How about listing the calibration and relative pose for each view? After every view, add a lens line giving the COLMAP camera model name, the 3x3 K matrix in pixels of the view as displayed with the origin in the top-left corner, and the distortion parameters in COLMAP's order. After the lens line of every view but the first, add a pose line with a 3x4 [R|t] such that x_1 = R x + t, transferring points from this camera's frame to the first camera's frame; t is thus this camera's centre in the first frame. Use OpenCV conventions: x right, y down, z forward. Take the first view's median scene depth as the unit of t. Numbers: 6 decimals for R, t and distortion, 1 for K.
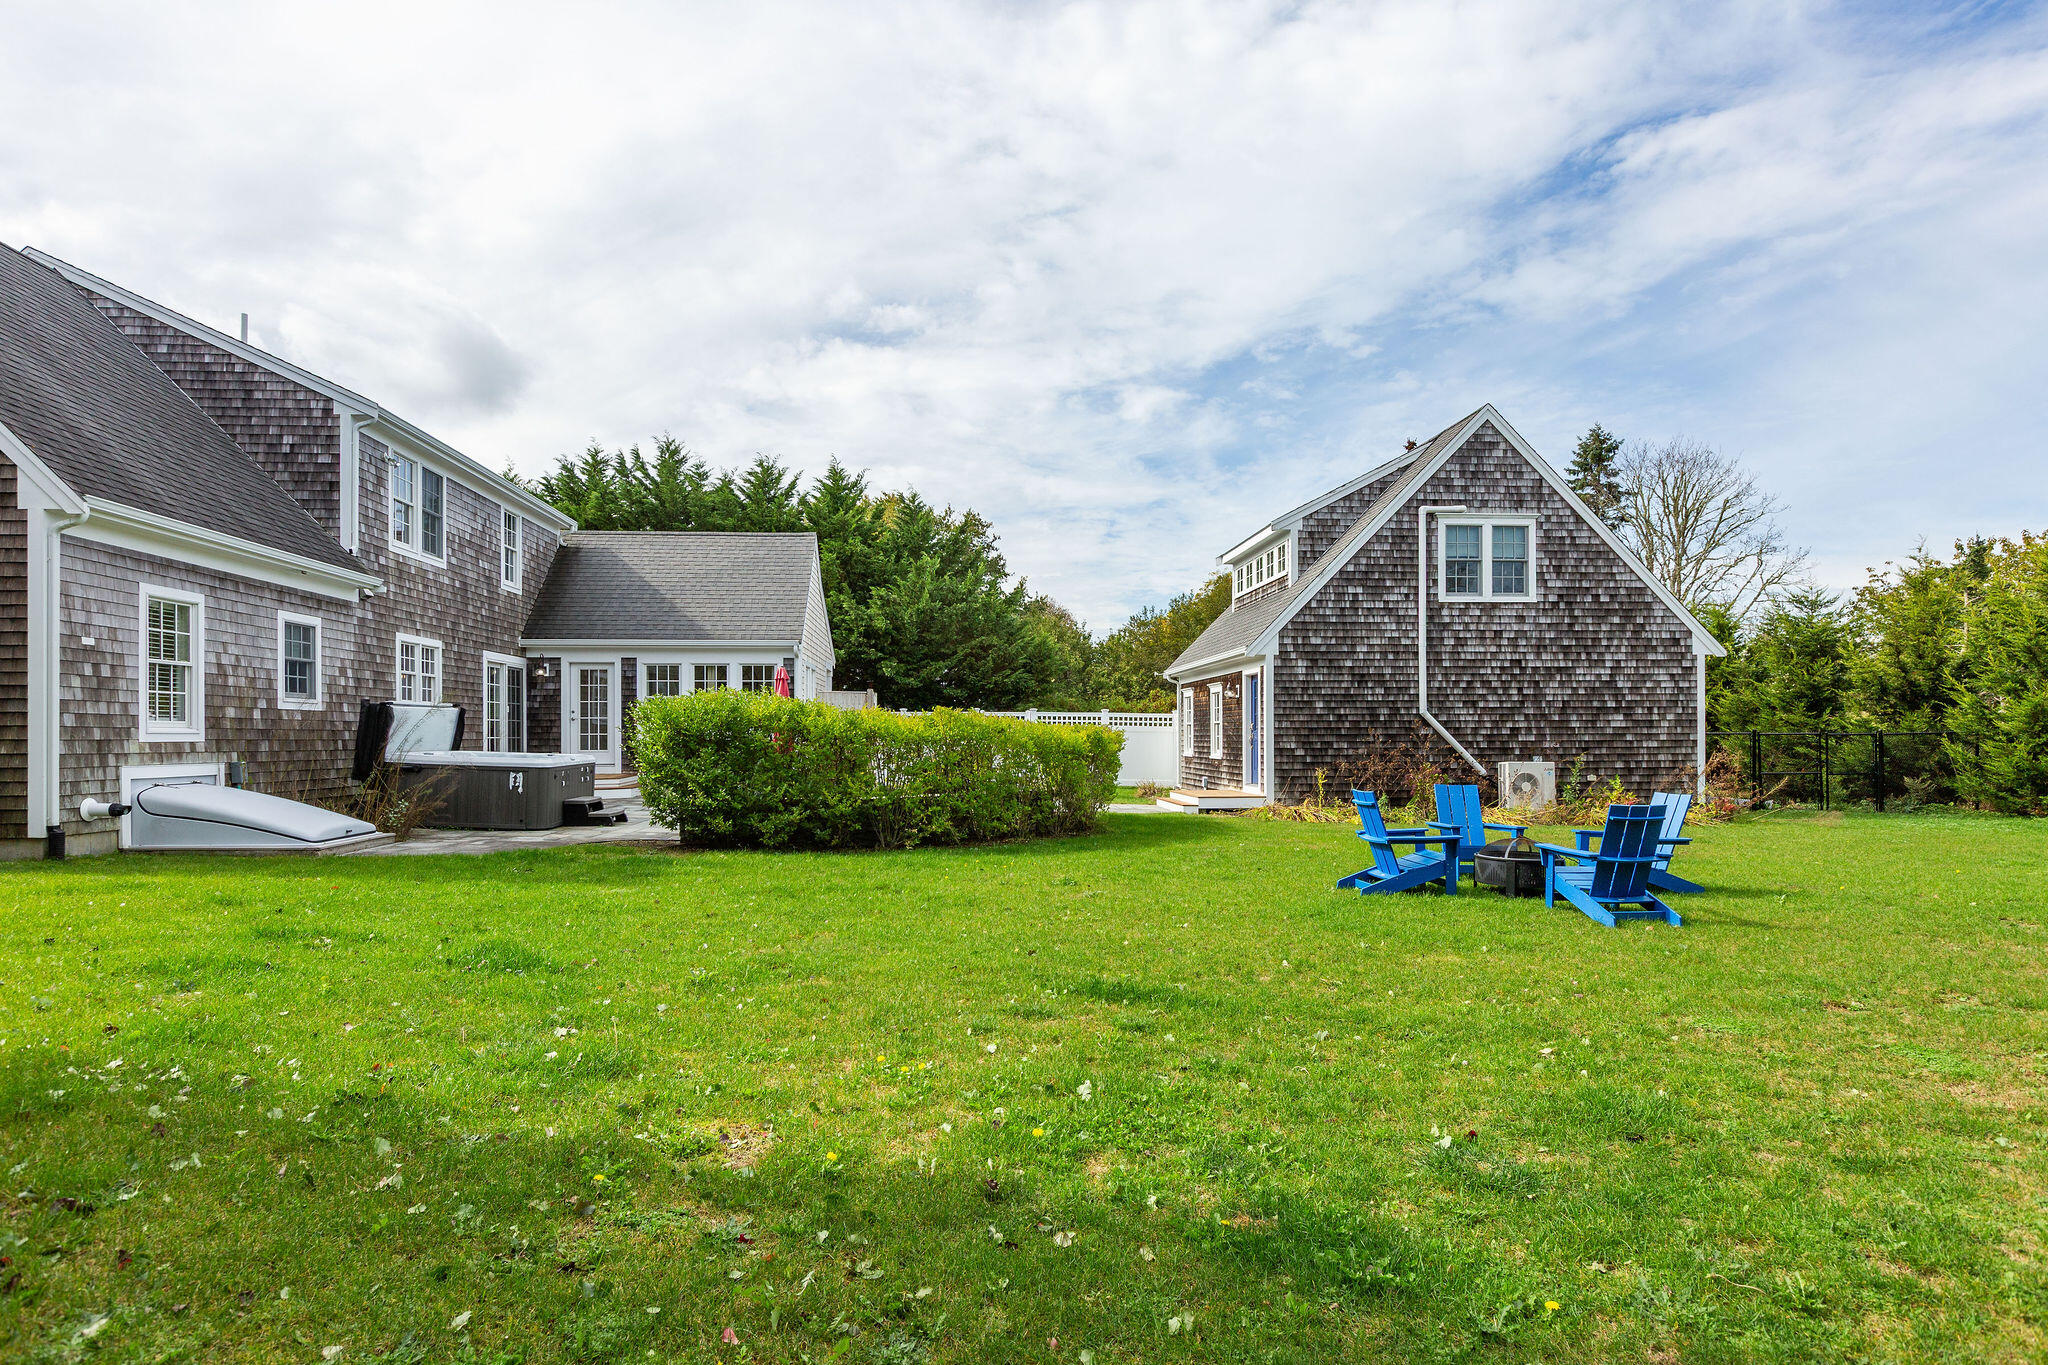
lens RADIAL K [[1094.1, 0, 1025.2], [0, 1094.1, 736.3], [0, 0, 1]] dist [0.000941, 0.000061]
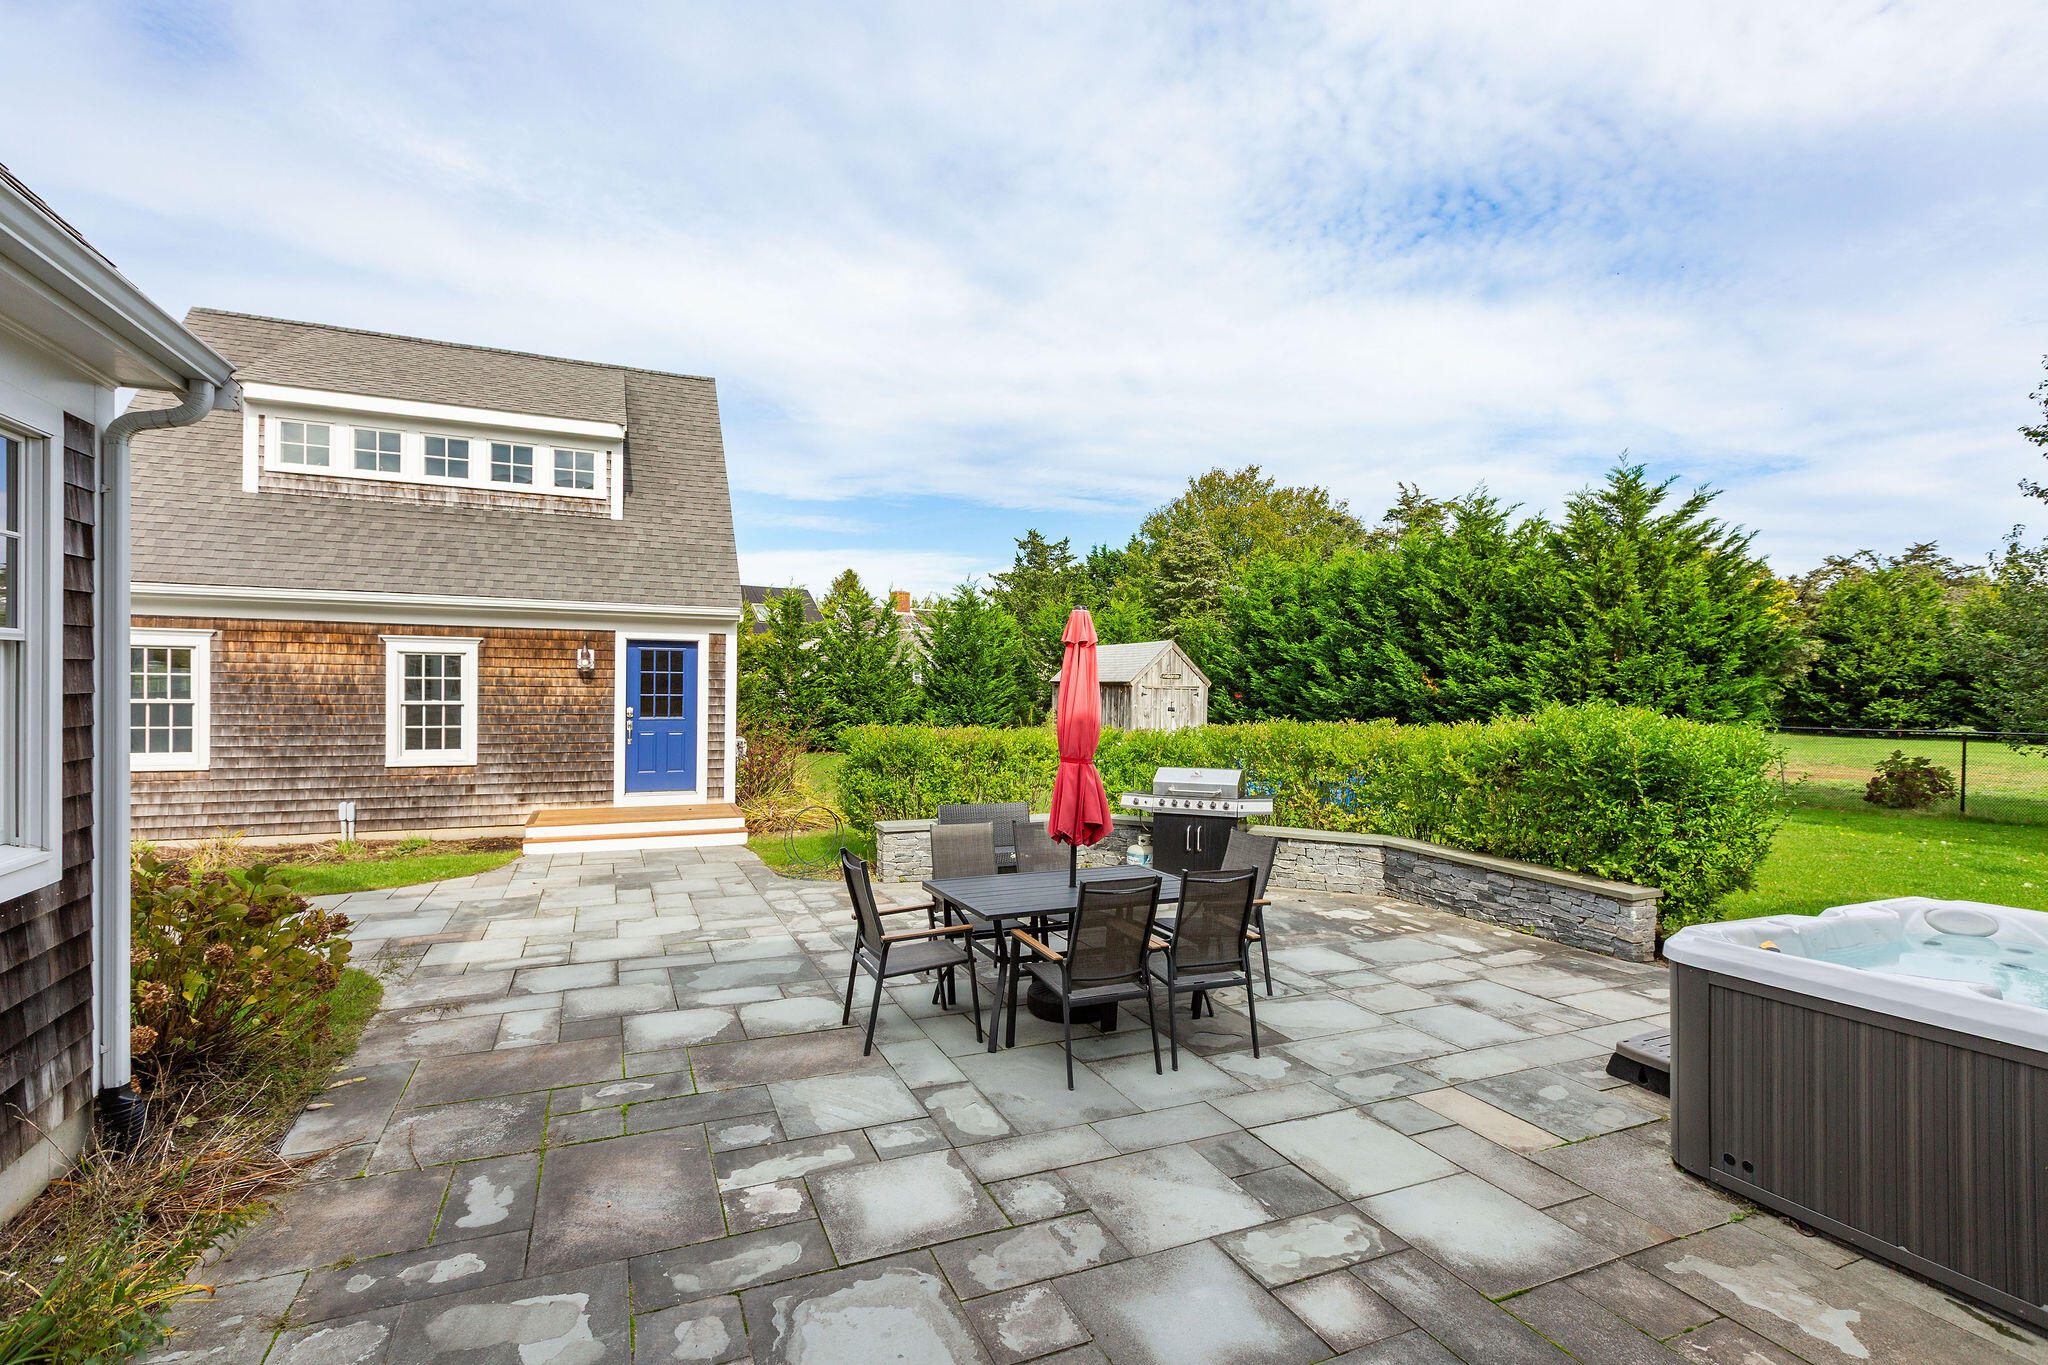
lens RADIAL K [[926.6, 0, 1014.8], [0, 926.6, 689.8], [0, 0, 1]] dist [0.004554, 0.000267]
pose [[-0.327631, -0.014802, 0.944690, -0.421264], [-0.015380, 0.999828, 0.010332, -0.032305], [-0.944681, -0.011144, -0.327802, 0.930591]]
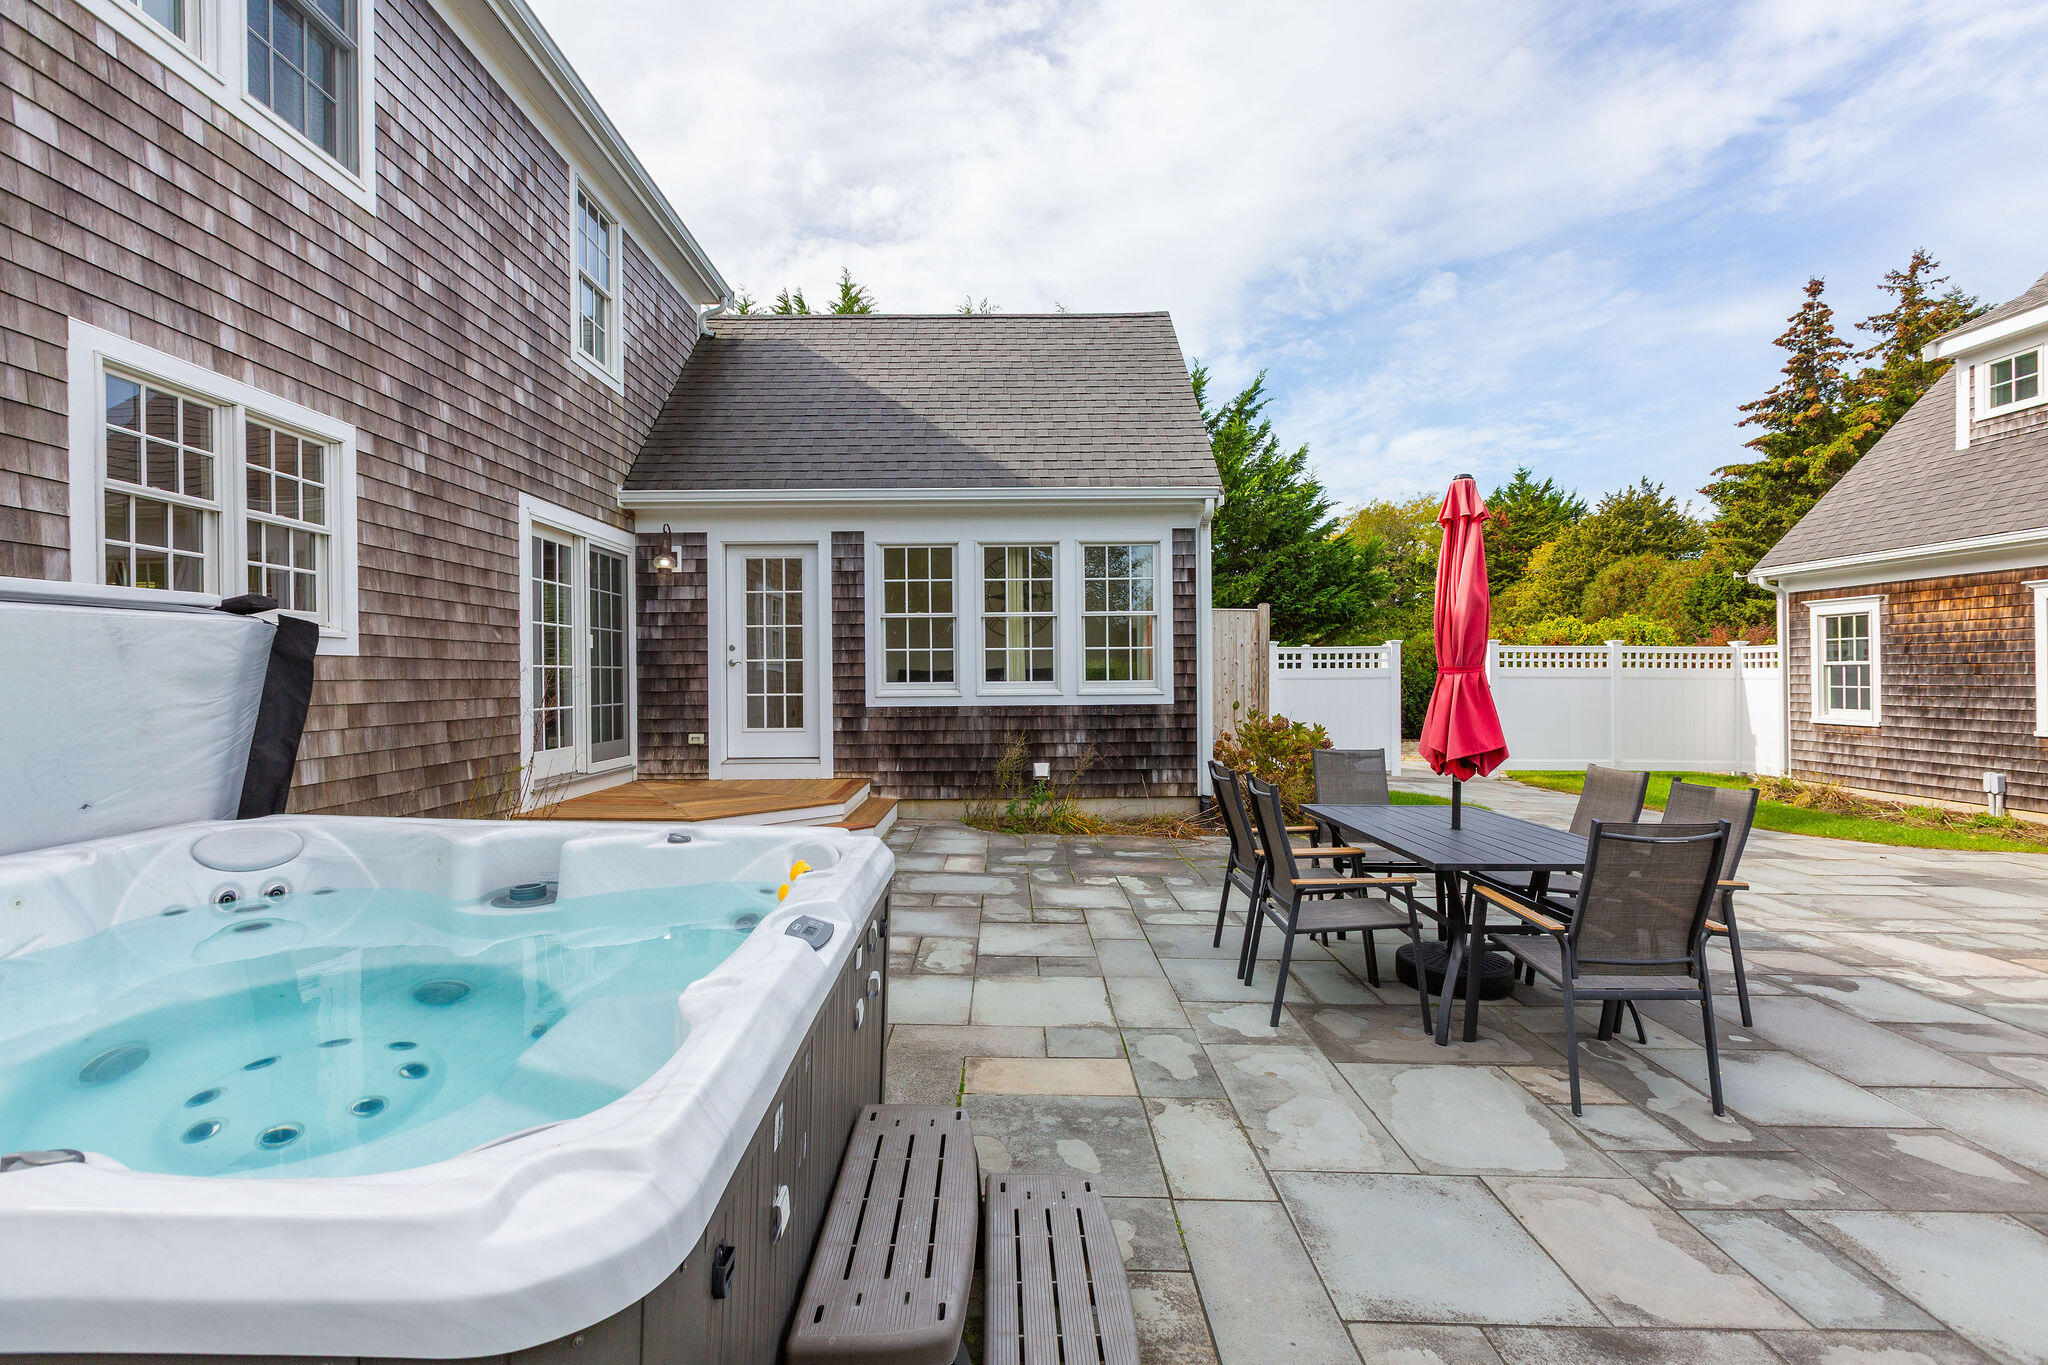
lens RADIAL K [[919.3, 0, 1014.4], [0, 919.3, 677.1], [0, 0, 1]] dist [0.004004, 0.000839]
pose [[0.997376, -0.005194, -0.072216, -0.266670], [0.005269, 0.999986, 0.000852, -0.009461], [0.072210, -0.001230, 0.997389, 0.621005]]
